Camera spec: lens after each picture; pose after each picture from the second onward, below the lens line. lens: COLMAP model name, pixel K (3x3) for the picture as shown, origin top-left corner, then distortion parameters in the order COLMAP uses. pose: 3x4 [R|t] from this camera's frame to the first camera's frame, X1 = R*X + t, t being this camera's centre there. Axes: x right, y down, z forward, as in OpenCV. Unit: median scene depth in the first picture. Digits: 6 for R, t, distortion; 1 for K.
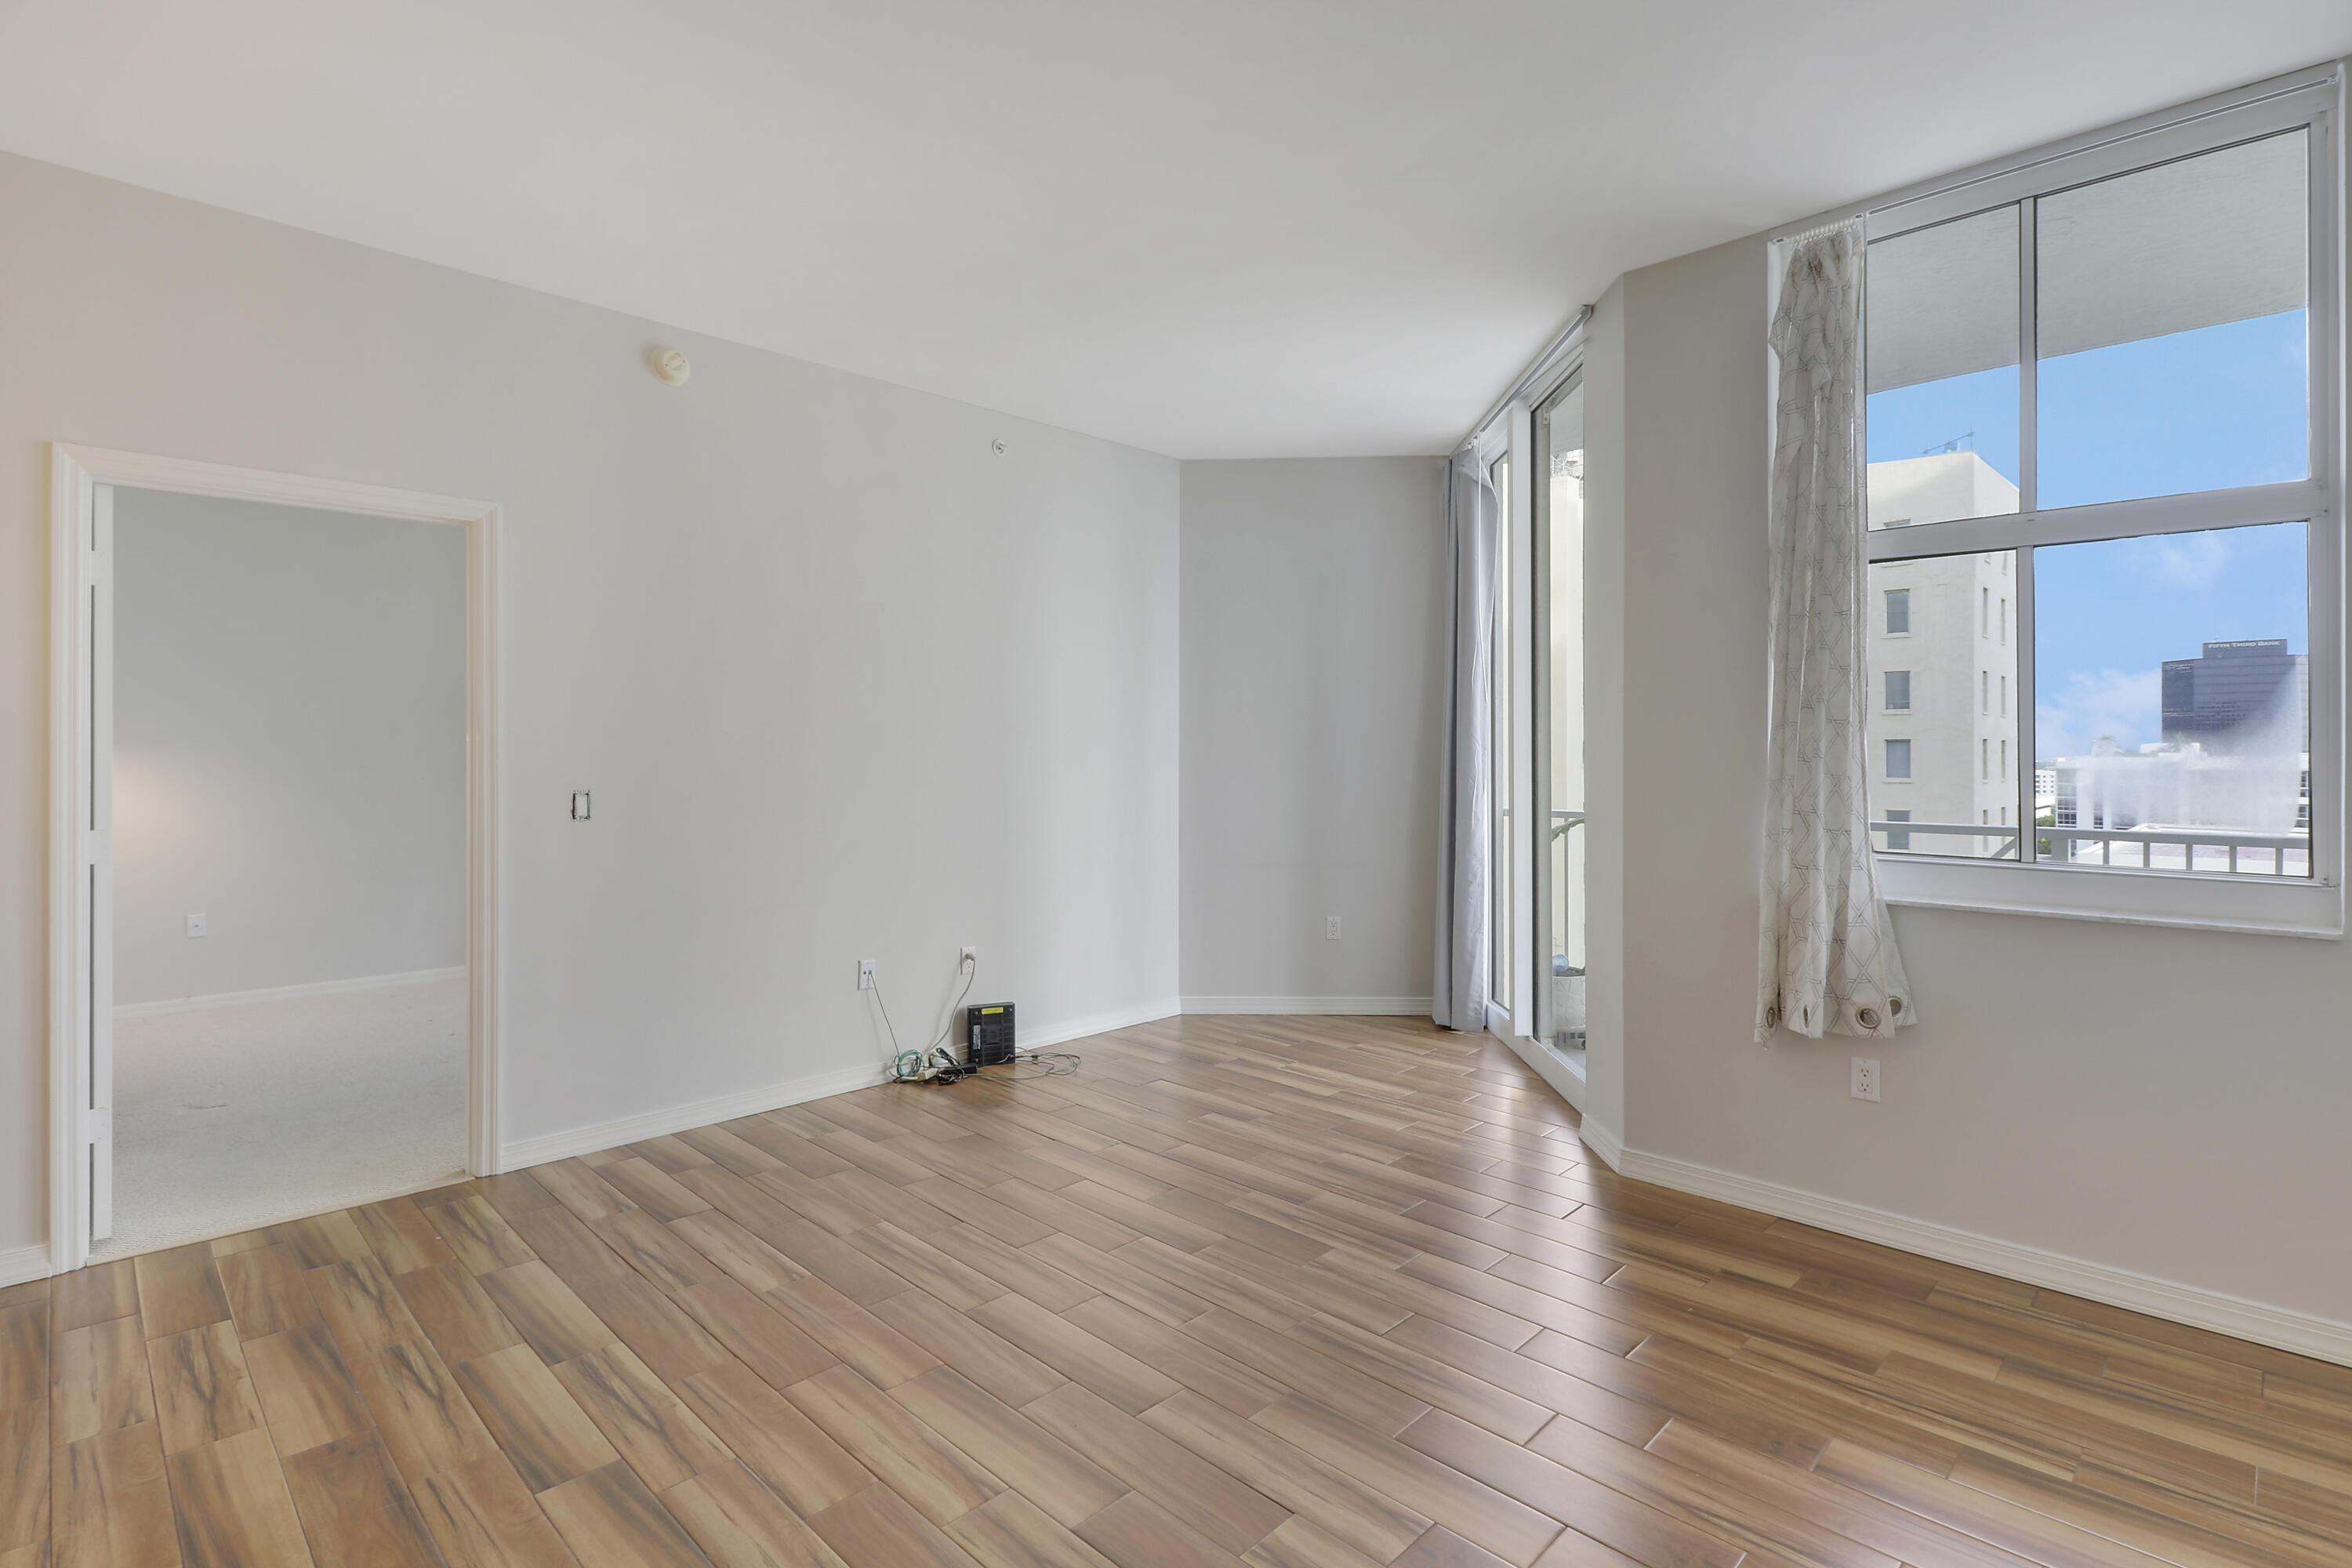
lens RADIAL K [[1158.9, 0, 1227.5], [0, 1158.9, 754.4], [0, 0, 1]] dist [0.017850, -0.012785]
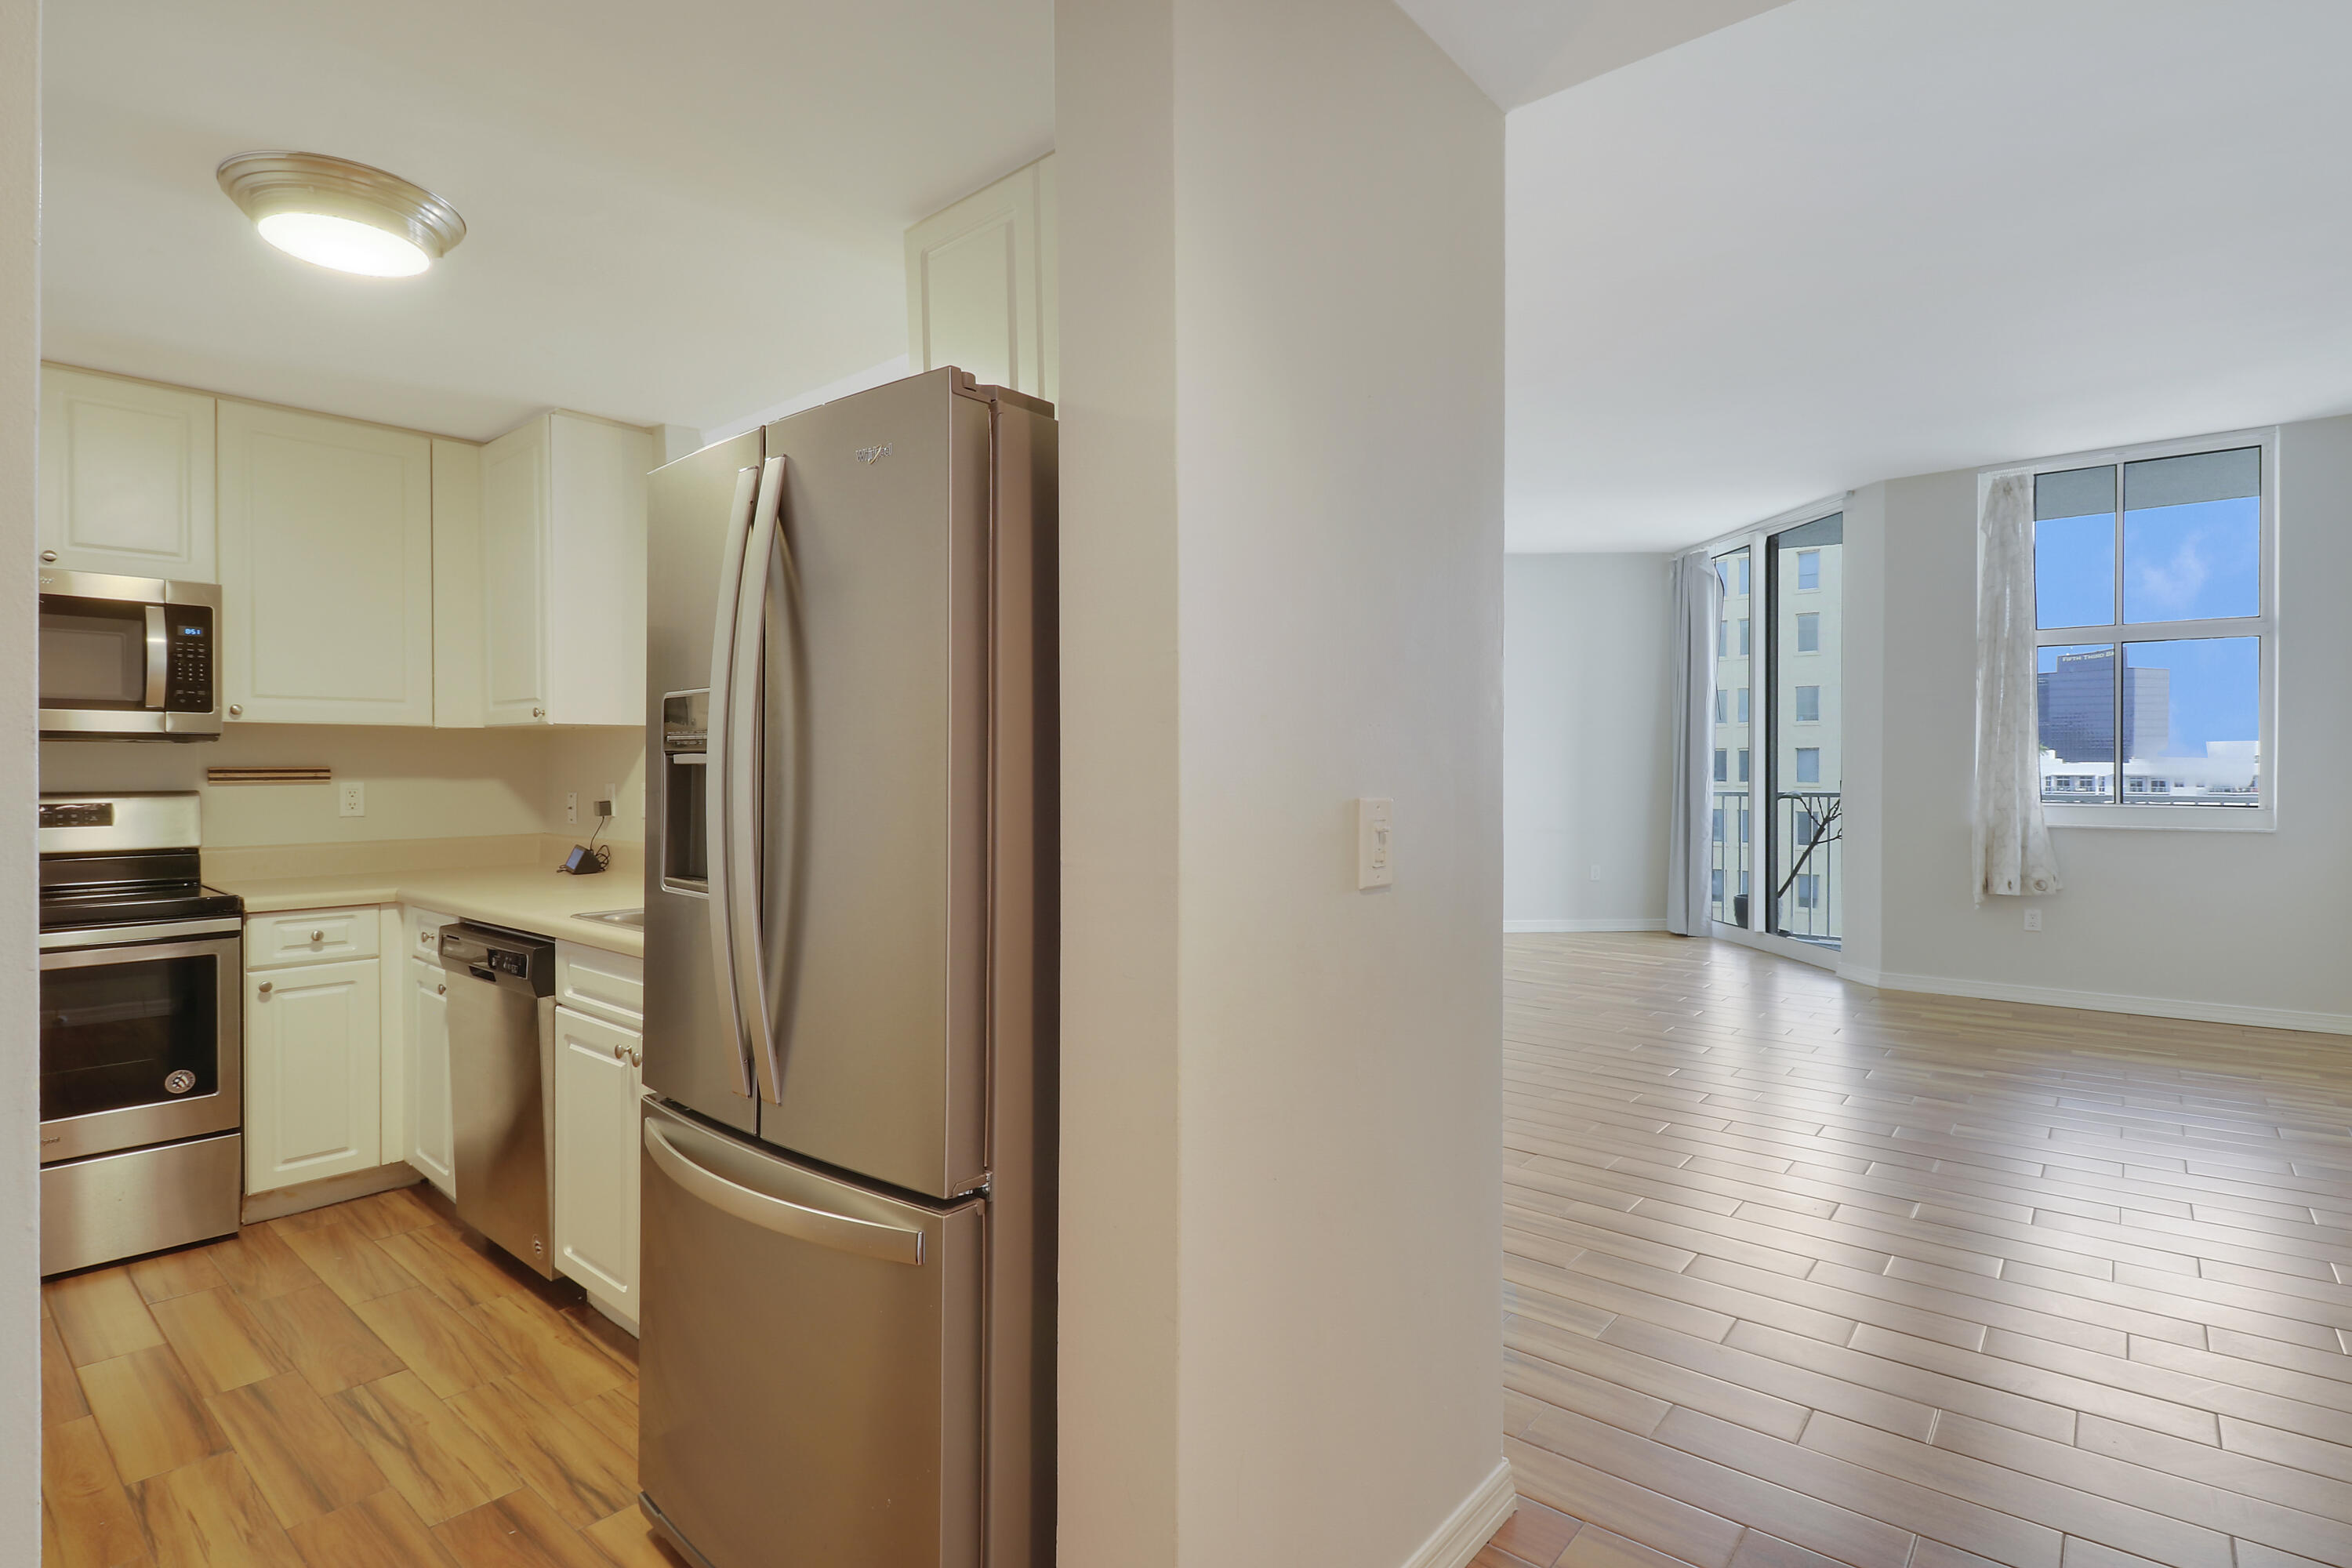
lens RADIAL K [[1167.1, 0, 1182.1], [0, 1167.1, 778.4], [0, 0, 1]] dist [-0.002041, -0.000628]
pose [[0.998276, -0.004926, 0.058487, -0.802283], [0.004304, 0.999933, 0.010756, 0.017087], [-0.058536, -0.010486, 0.998230, -0.689590]]
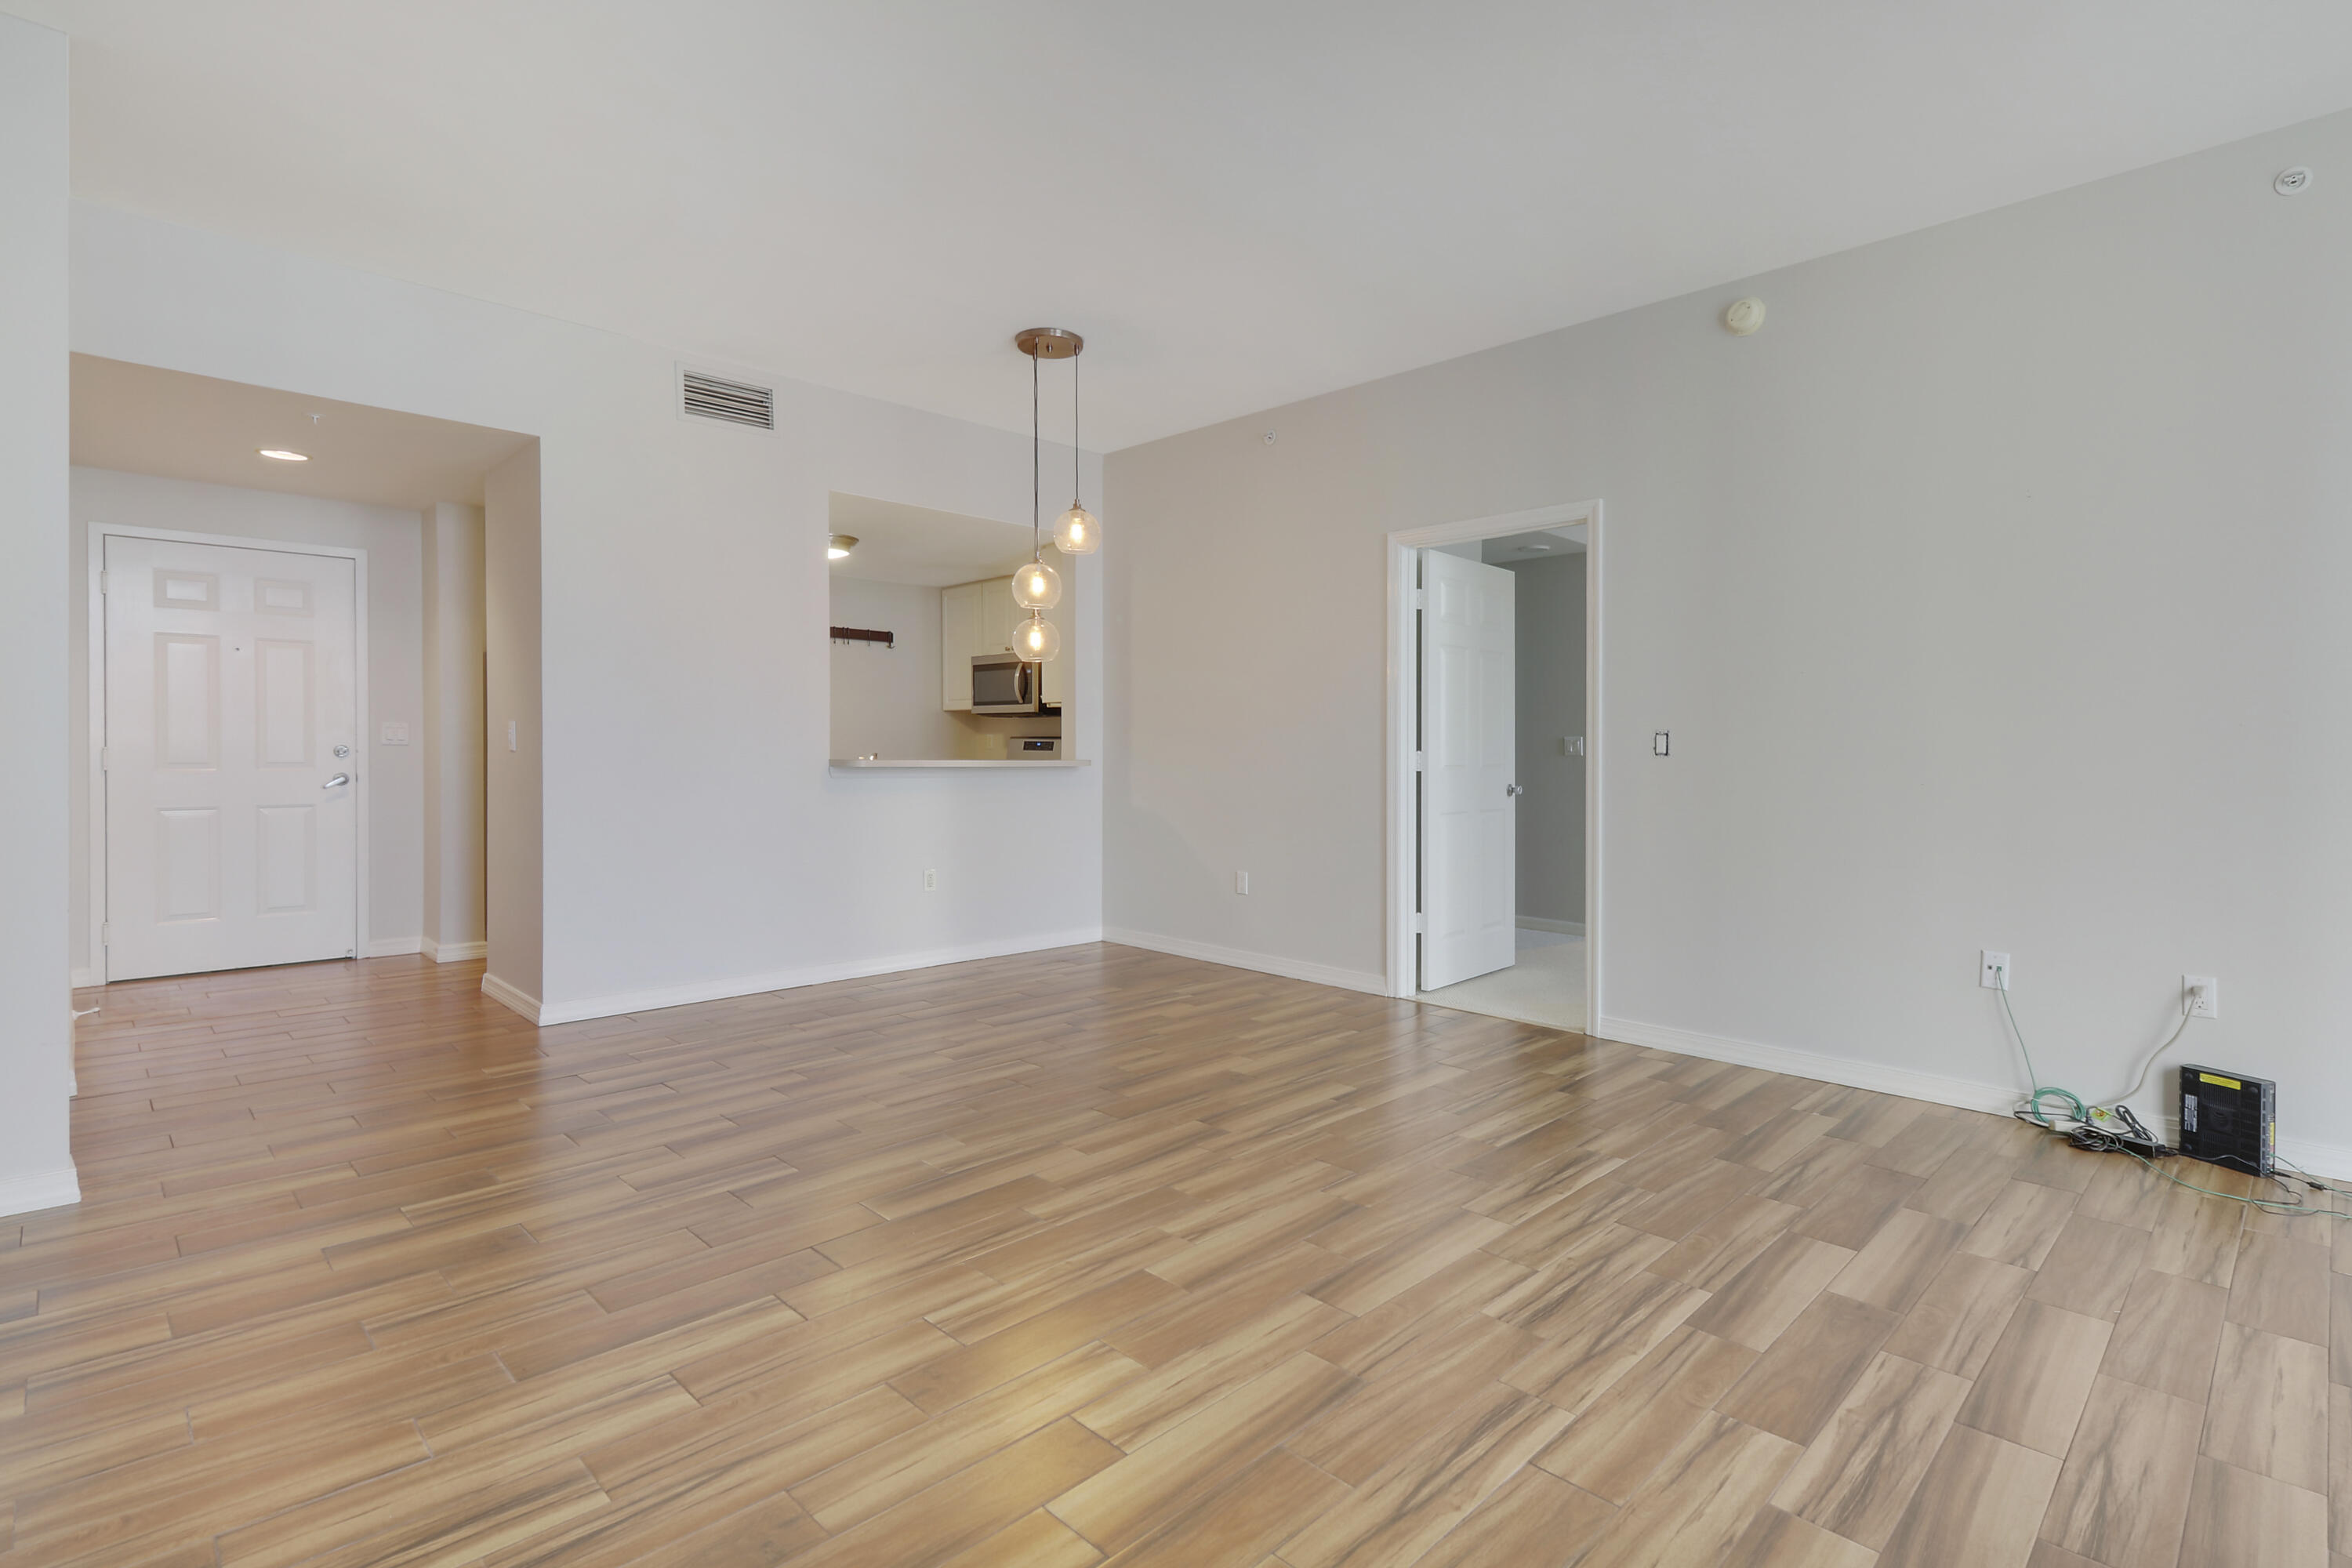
lens RADIAL K [[1102.2, 0, 1170.5], [0, 1102.2, 759.4], [0, 0, 1]] dist [0.022709, -0.009818]
pose [[-0.032965, 0.009730, -0.999409, 0.566595], [-0.009514, 0.999904, 0.010048, 0.054347], [0.999411, 0.009840, -0.032869, 0.572140]]
